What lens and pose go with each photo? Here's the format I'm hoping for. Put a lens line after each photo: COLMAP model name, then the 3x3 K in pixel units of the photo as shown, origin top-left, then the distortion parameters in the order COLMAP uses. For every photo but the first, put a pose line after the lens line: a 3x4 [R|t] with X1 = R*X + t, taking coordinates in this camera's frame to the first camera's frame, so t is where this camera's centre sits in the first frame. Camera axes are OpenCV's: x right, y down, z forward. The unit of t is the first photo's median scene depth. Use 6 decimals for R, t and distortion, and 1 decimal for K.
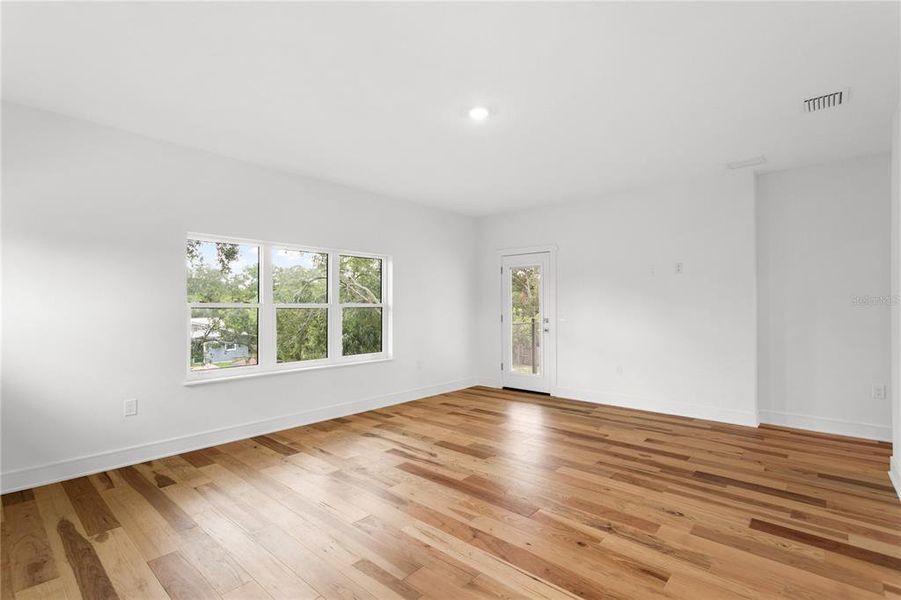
lens RADIAL K [[427.5, 0, 430.0], [0, 427.5, 303.0], [0, 0, 1]] dist [-0.003002, -0.003839]
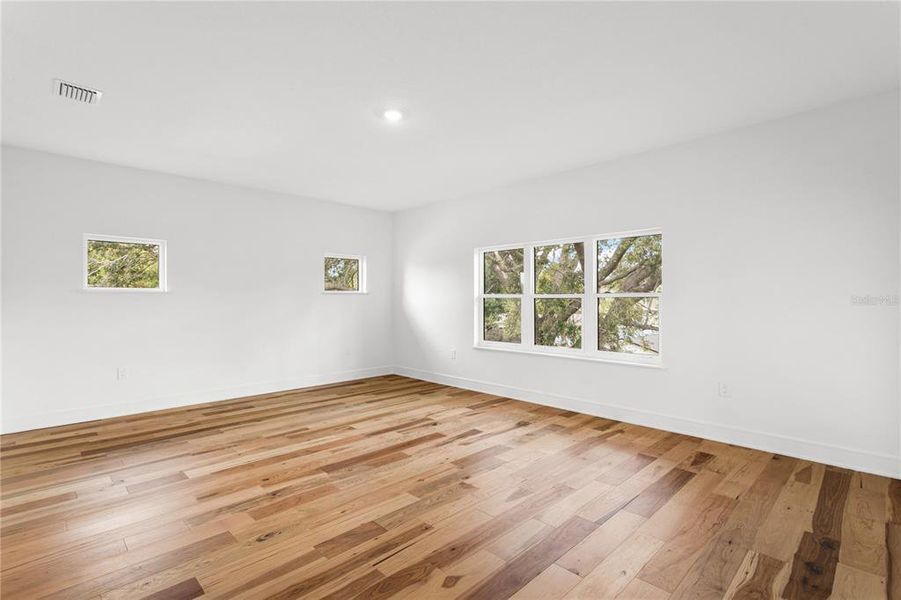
lens RADIAL K [[427.5, 0, 449.2], [0, 427.5, 300.4], [0, 0, 1]] dist [-0.003002, -0.003839]
pose [[-0.051684, 0.004974, -0.998651, 1.049896], [0.011578, 0.999923, 0.004381, 0.011562], [0.998596, -0.011336, -0.051738, 1.053783]]
